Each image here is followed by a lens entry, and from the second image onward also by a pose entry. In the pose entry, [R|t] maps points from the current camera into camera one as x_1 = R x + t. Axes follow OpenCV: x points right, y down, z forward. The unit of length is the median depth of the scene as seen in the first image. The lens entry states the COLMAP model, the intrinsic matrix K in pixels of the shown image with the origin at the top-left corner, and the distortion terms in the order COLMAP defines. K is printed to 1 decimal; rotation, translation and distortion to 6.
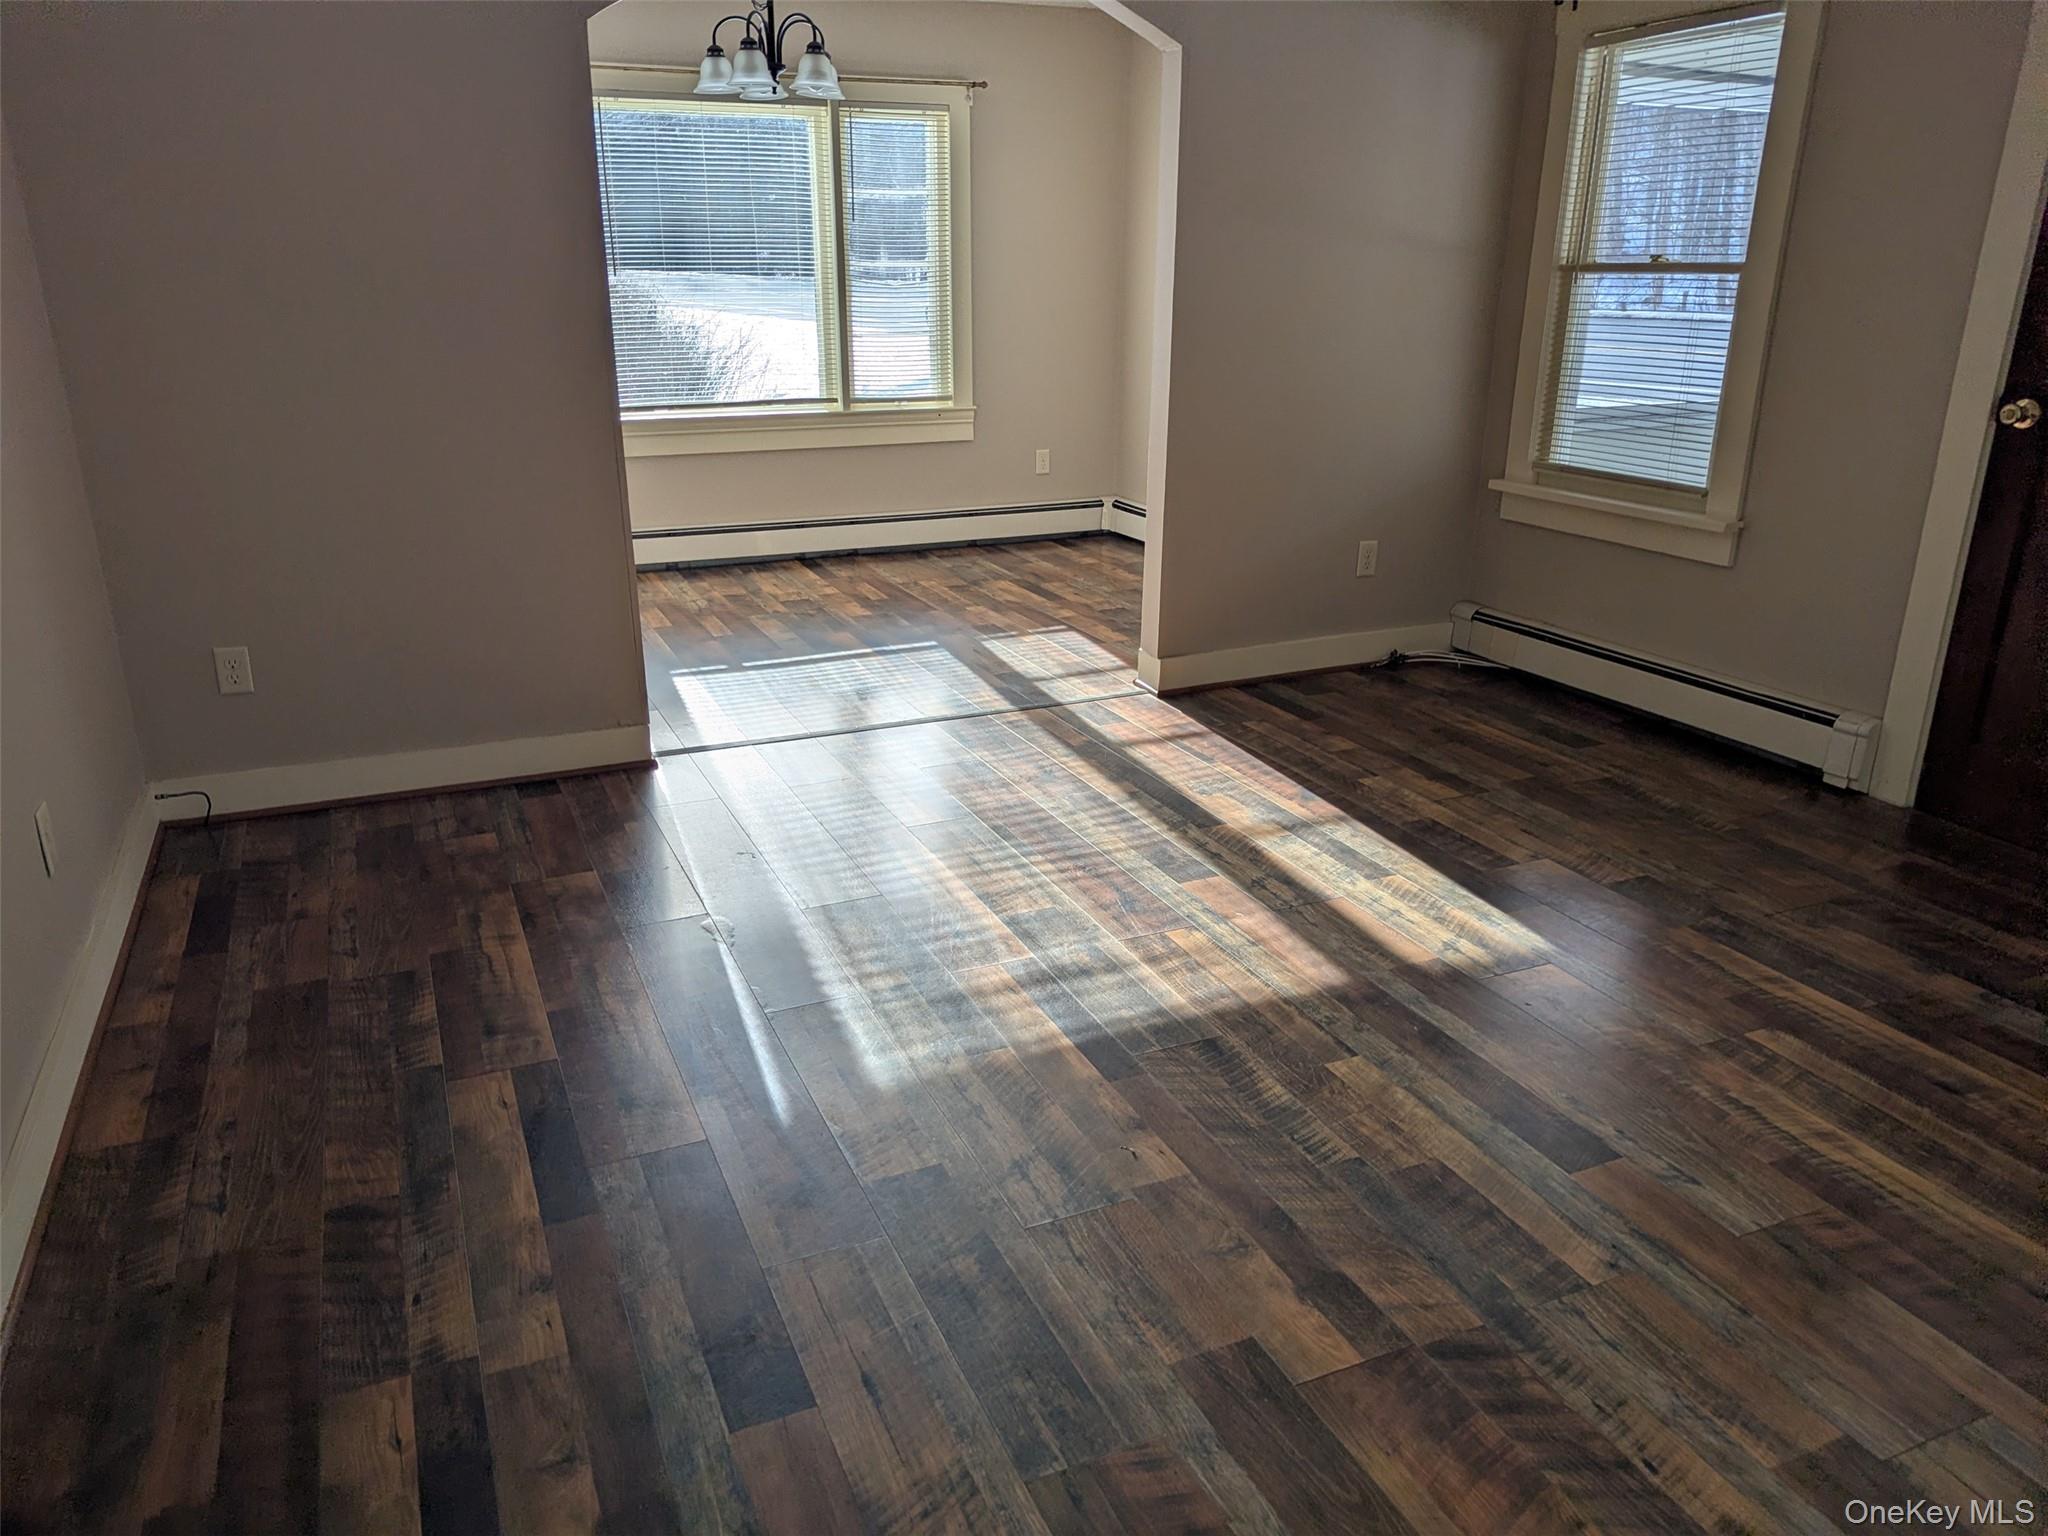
lens RADIAL K [[1434.7, 0, 985.8], [0, 1434.7, 760.2], [0, 0, 1]] dist [0.069451, -0.061988]
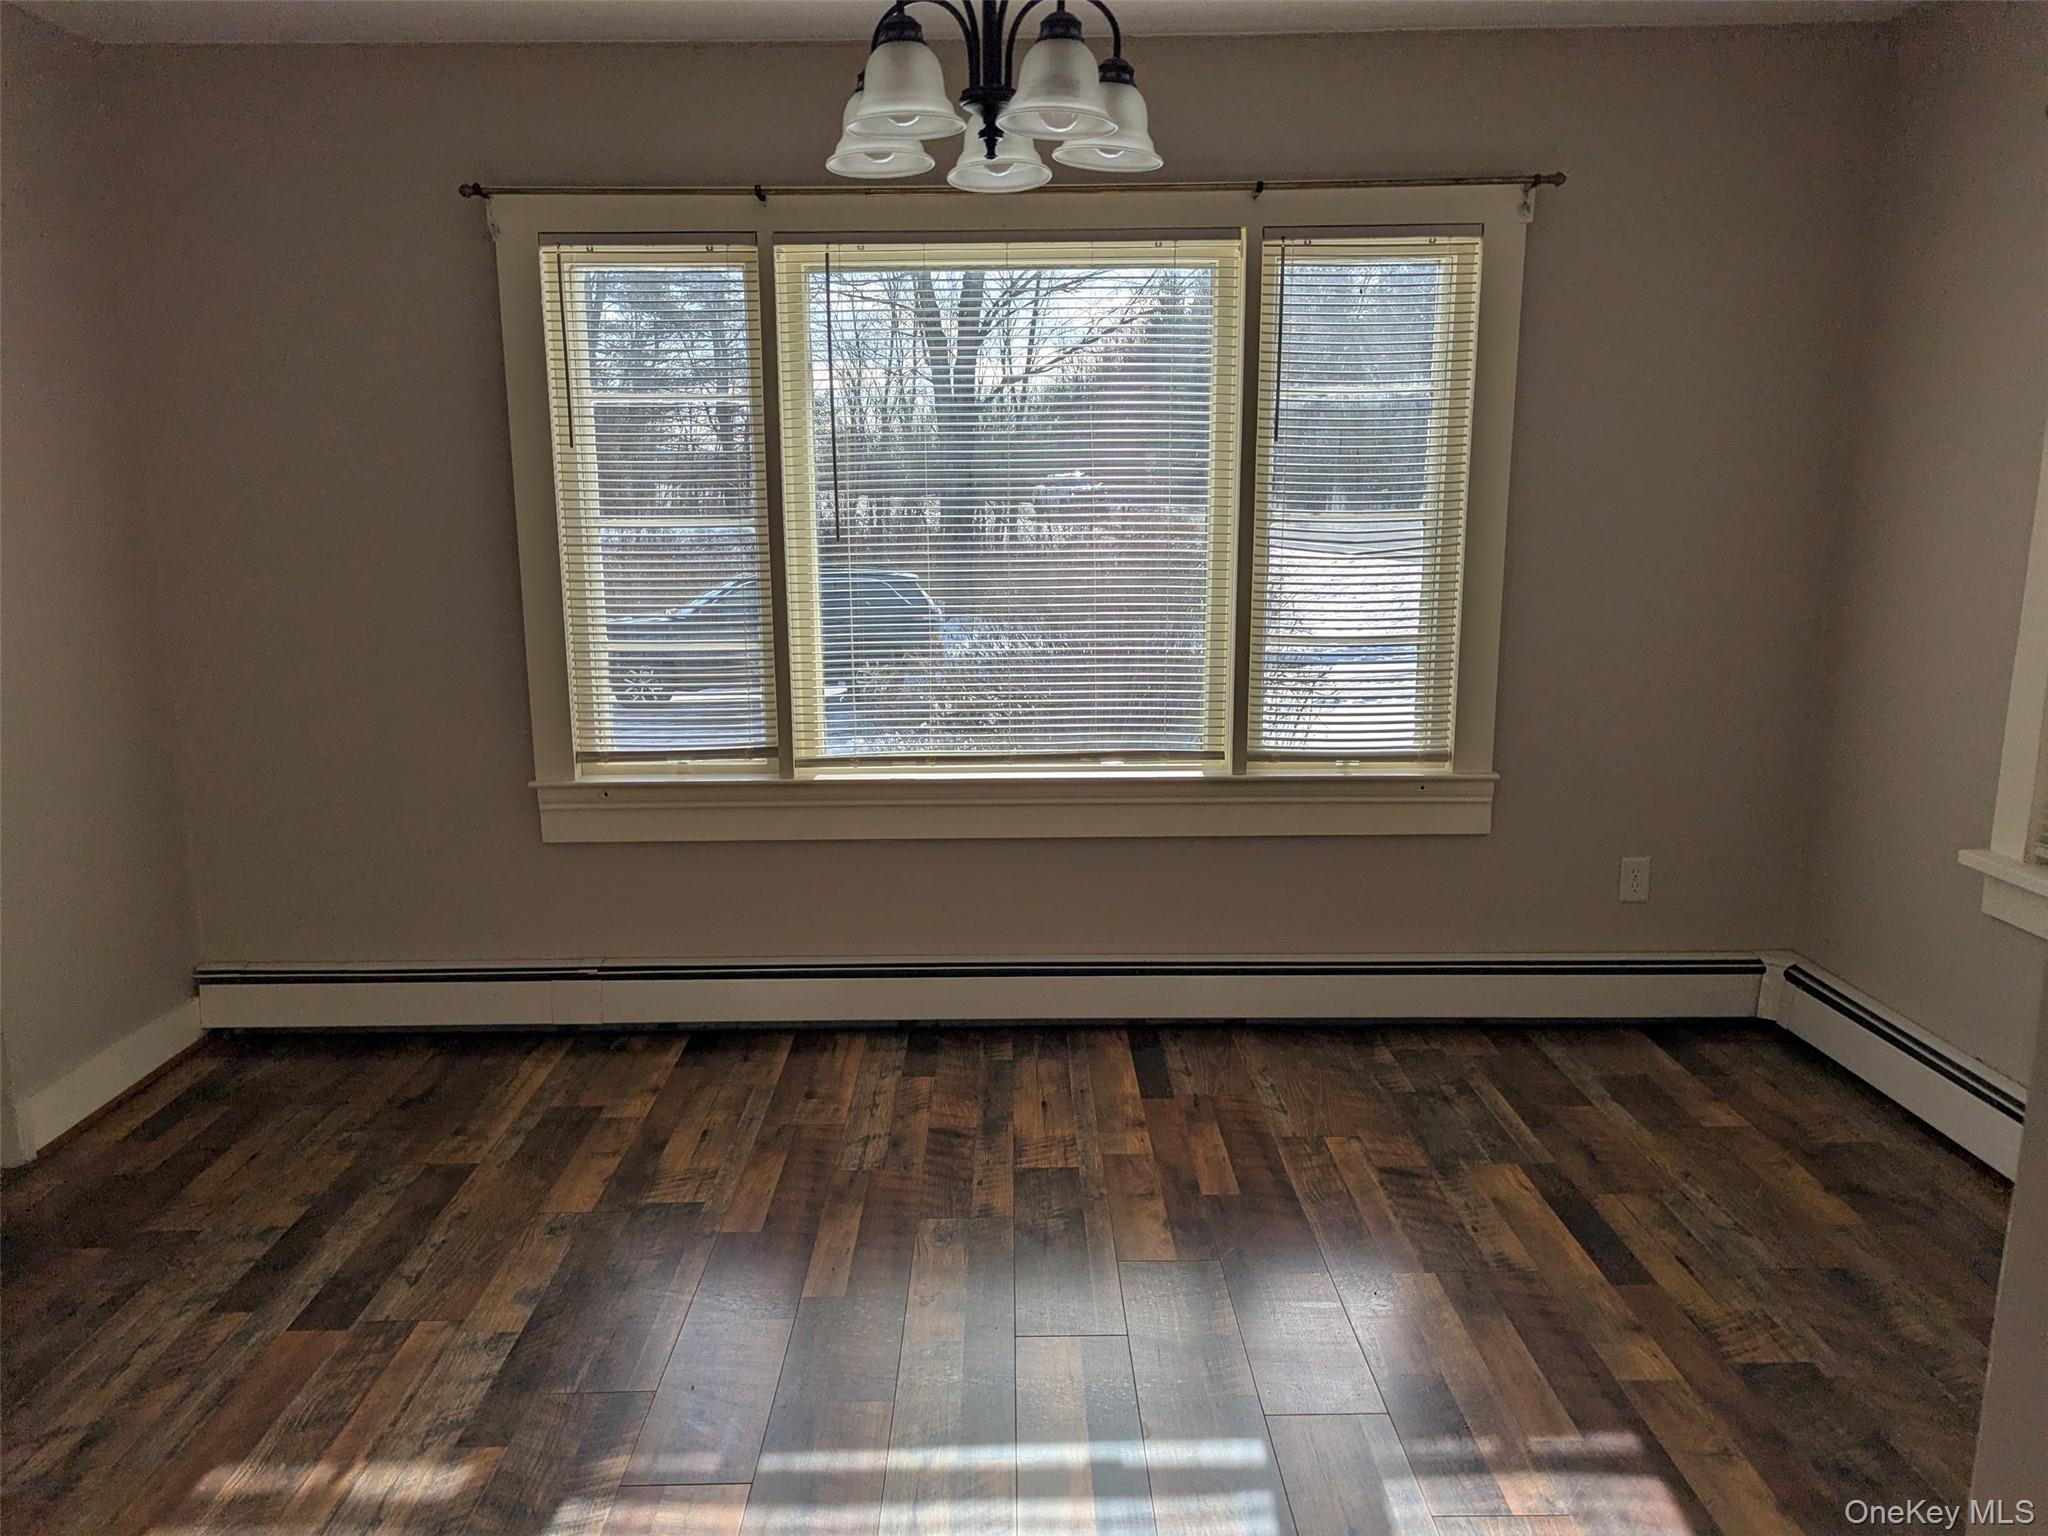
lens RADIAL K [[1433.3, 0, 997.3], [0, 1433.3, 795.7], [0, 0, 1]] dist [0.059587, -0.066351]
pose [[0.919324, 0.075756, -0.386140, 0.051099], [-0.124992, 0.986692, -0.104004, -0.289564], [0.373122, 0.143878, 0.916558, 0.816346]]
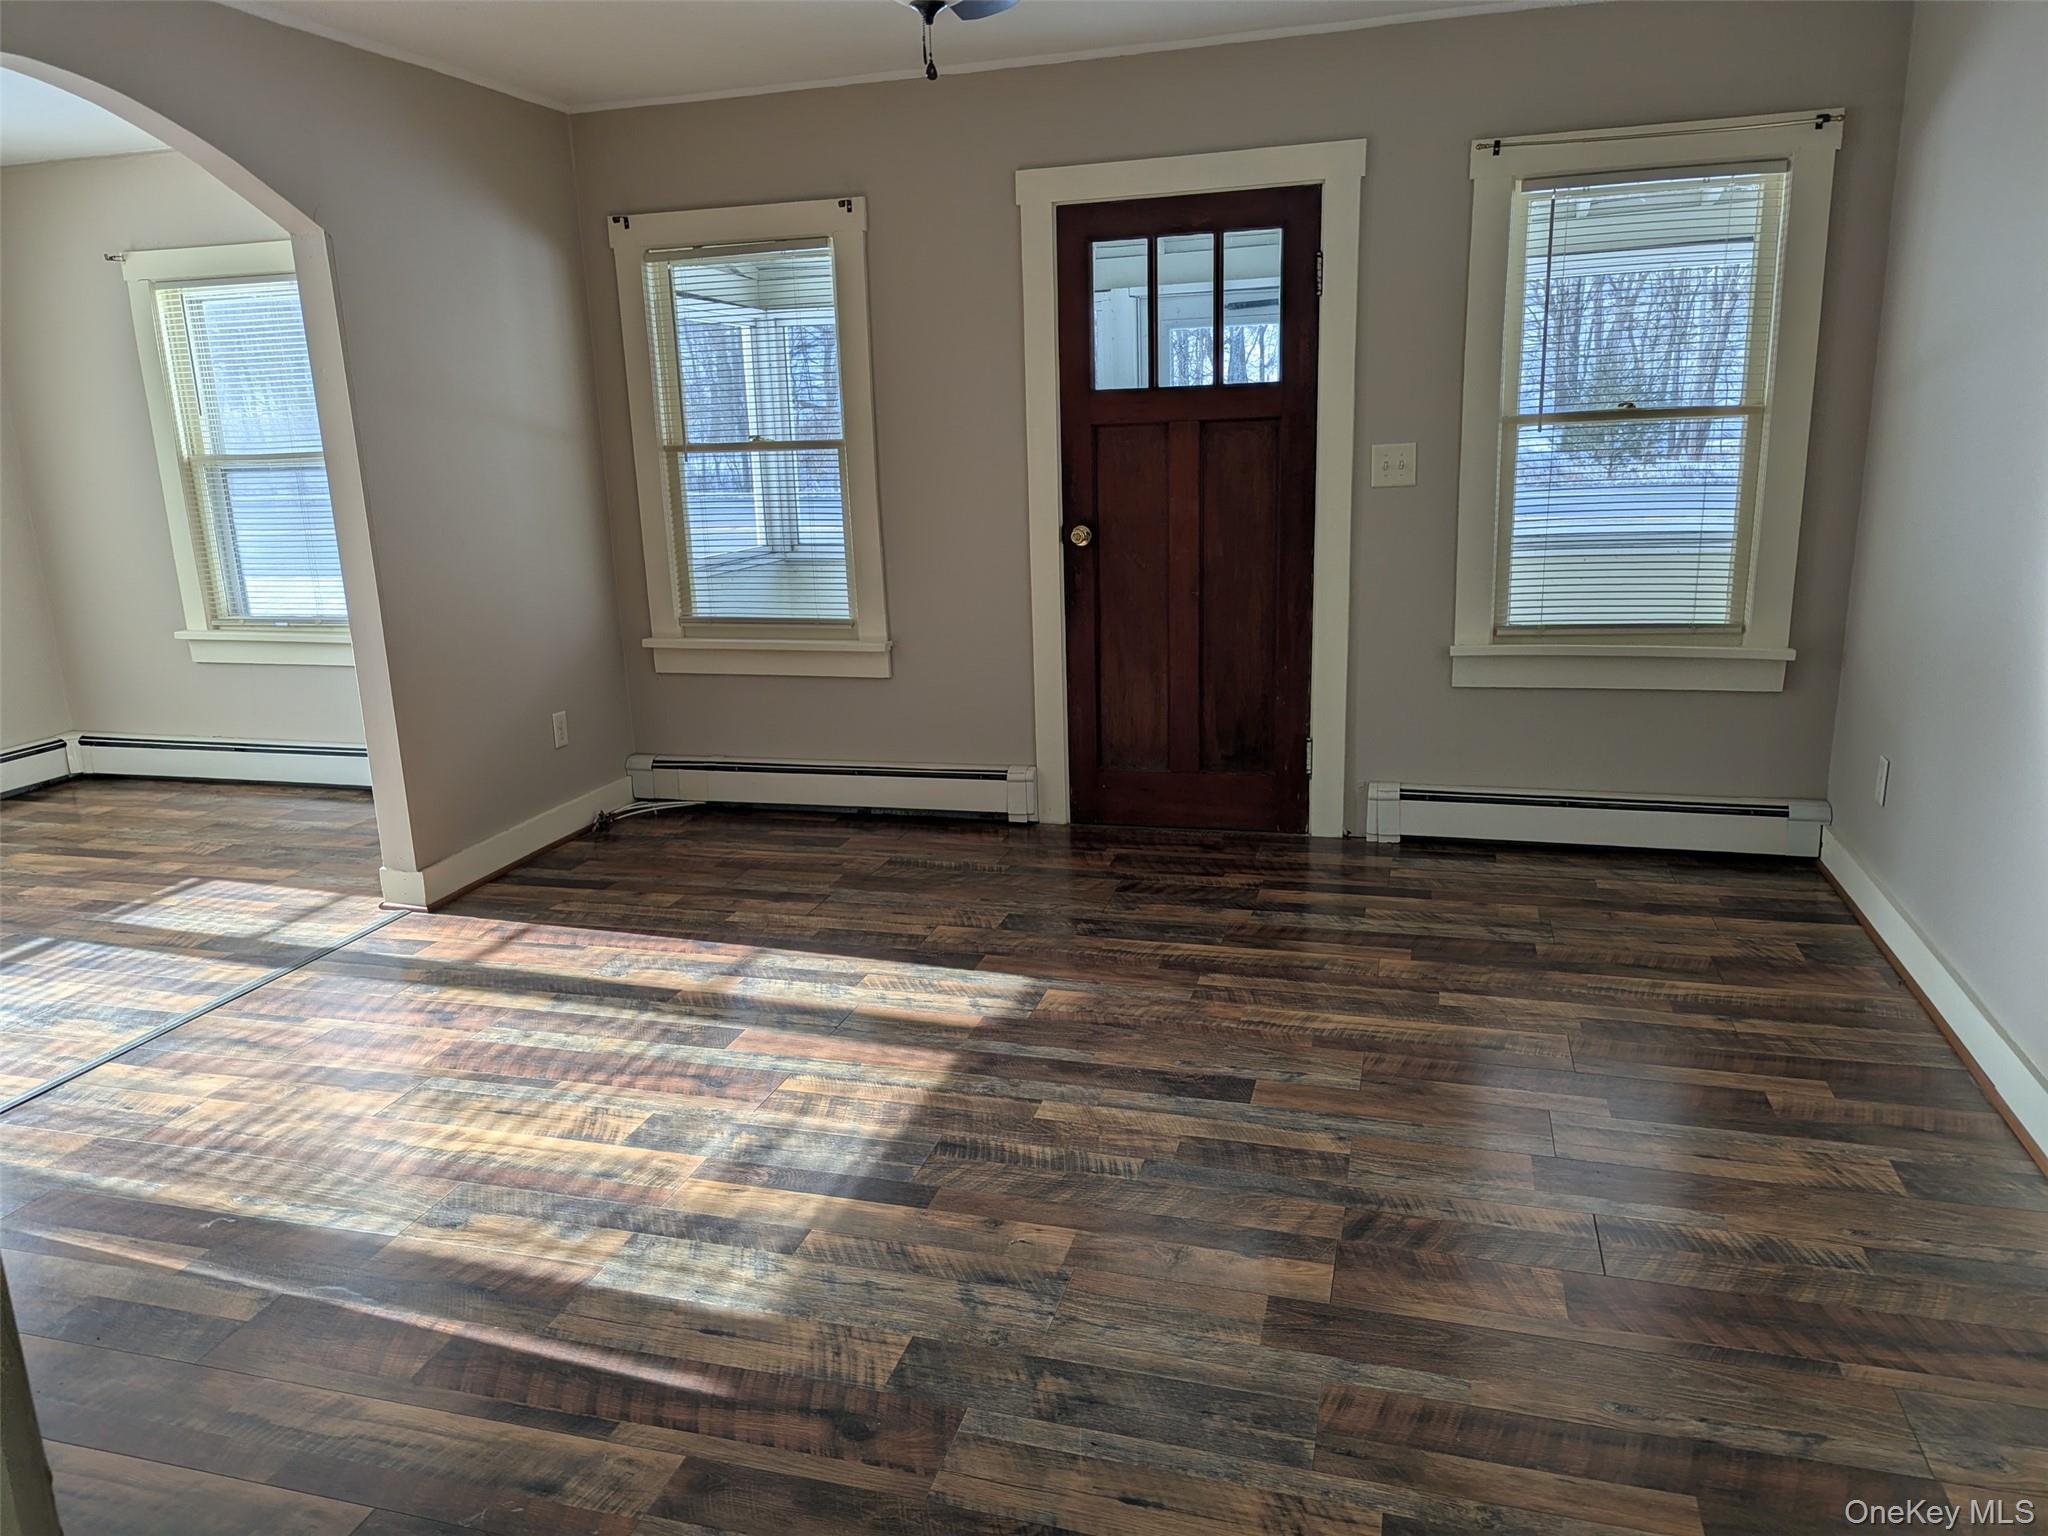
lens RADIAL K [[1433.3, 0, 997.3], [0, 1433.3, 795.7], [0, 0, 1]] dist [0.059587, -0.066351]
pose [[0.639597, -0.211794, 0.738958, -0.374167], [0.281159, 0.959142, 0.031547, -0.050907], [-0.715447, 0.187588, 0.673013, 0.134580]]
